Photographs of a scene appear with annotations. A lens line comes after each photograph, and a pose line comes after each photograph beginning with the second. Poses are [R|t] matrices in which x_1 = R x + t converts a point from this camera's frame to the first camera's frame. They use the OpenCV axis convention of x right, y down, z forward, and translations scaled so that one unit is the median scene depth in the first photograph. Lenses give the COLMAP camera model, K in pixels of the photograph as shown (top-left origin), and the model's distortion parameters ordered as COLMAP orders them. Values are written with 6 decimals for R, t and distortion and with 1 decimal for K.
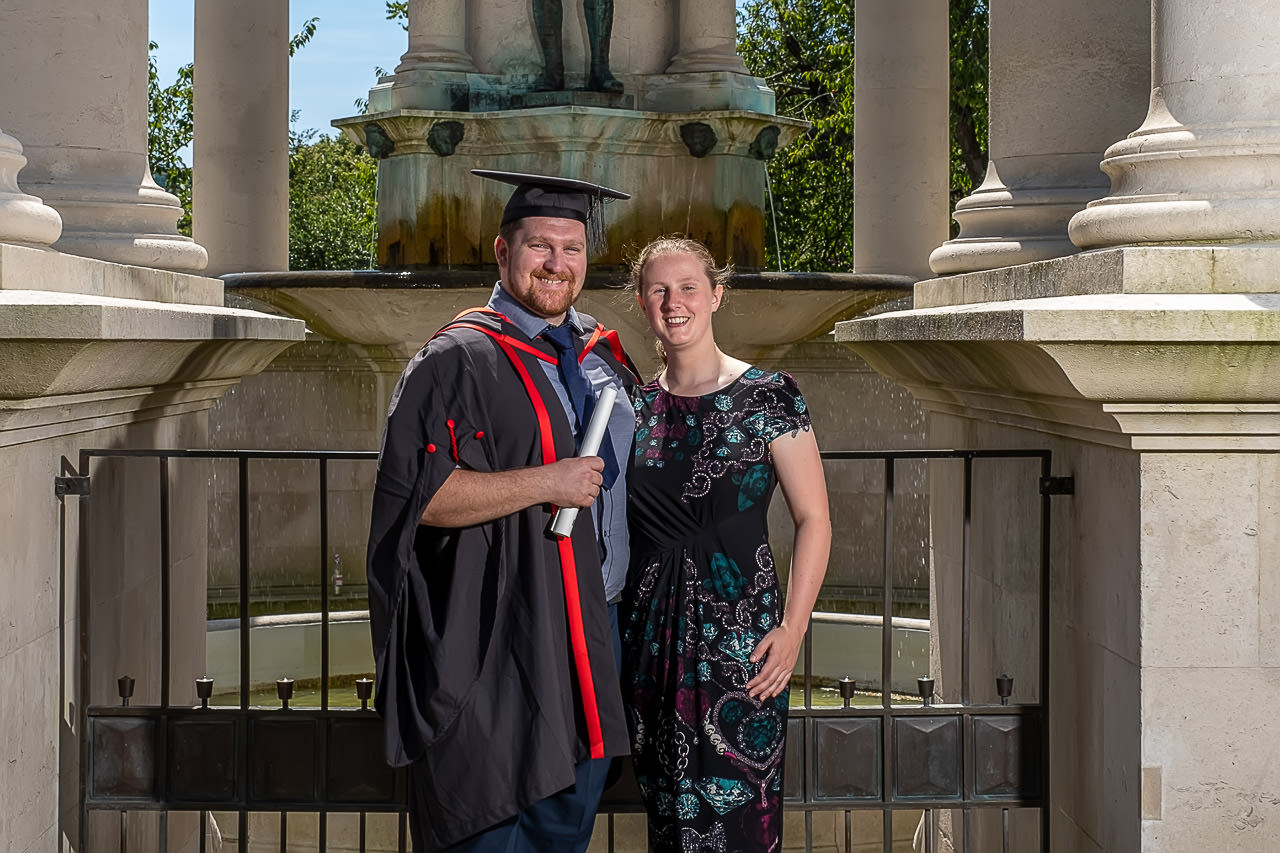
lens RADIAL K [[1906.1, 0, 640.0], [0, 1906.1, 426.5], [0, 0, 1]] dist [0.004250, 0.001411]
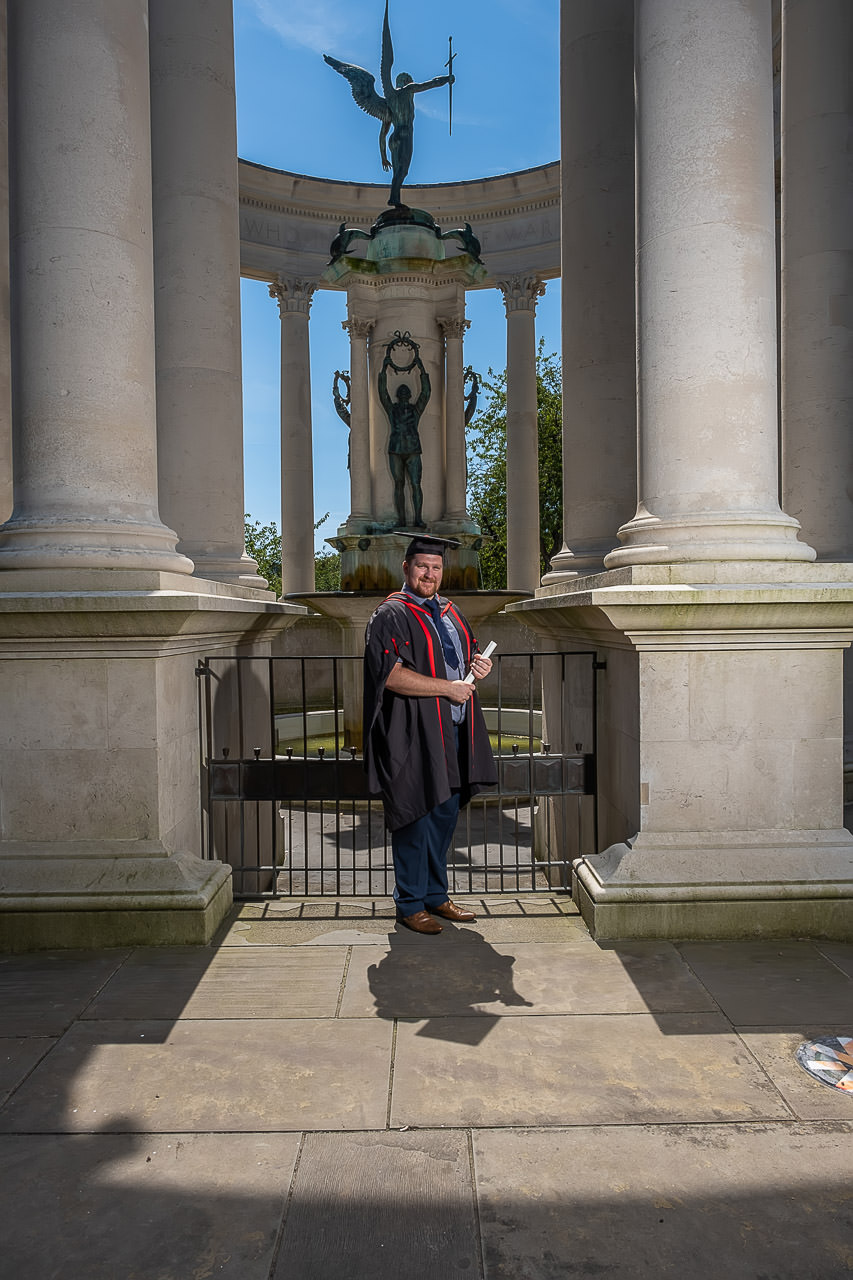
lens RADIAL K [[868.0, 0, 412.4], [0, 868.0, 678.0], [0, 0, 1]] dist [-0.000826, -0.001106]
pose [[0.999757, -0.014139, -0.016930, -0.004942], [0.014801, 0.999104, 0.039659, -0.001290], [0.016354, -0.039900, 0.999070, -0.127119]]
